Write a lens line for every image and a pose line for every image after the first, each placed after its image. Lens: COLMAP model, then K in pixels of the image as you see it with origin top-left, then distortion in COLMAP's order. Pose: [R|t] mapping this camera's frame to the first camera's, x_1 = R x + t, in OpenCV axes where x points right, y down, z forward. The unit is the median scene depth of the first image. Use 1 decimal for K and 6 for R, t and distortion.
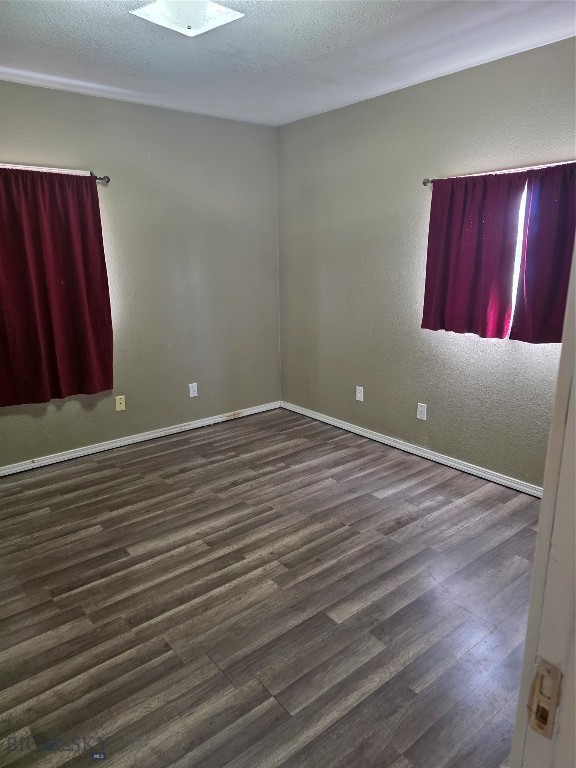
lens RADIAL K [[518.0, 0, 290.8], [0, 518.0, 386.3], [0, 0, 1]] dist [0.052083, -0.031826]
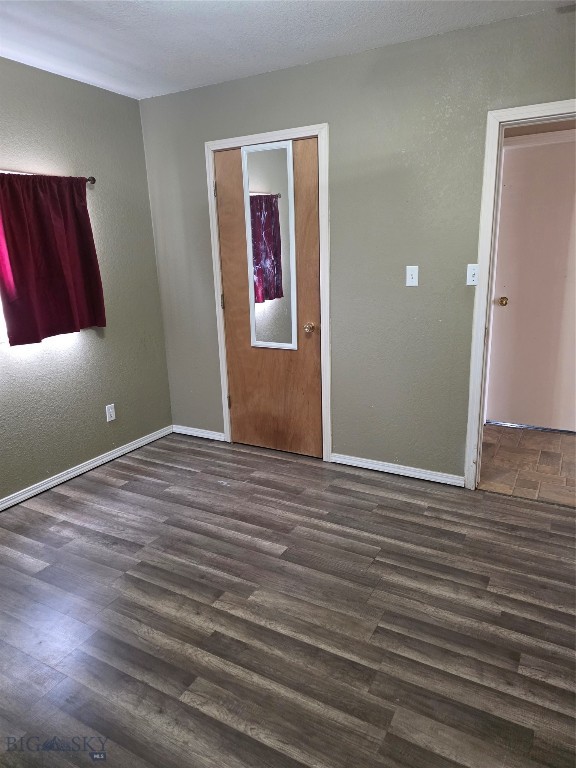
lens RADIAL K [[518.0, 0, 290.0], [0, 518.0, 383.1], [0, 0, 1]] dist [0.052083, -0.031826]
pose [[-0.367477, -0.211962, 0.905557, -0.928983], [0.266316, 0.908927, 0.320823, -0.286013], [-0.891087, 0.359059, -0.277561, 1.186635]]
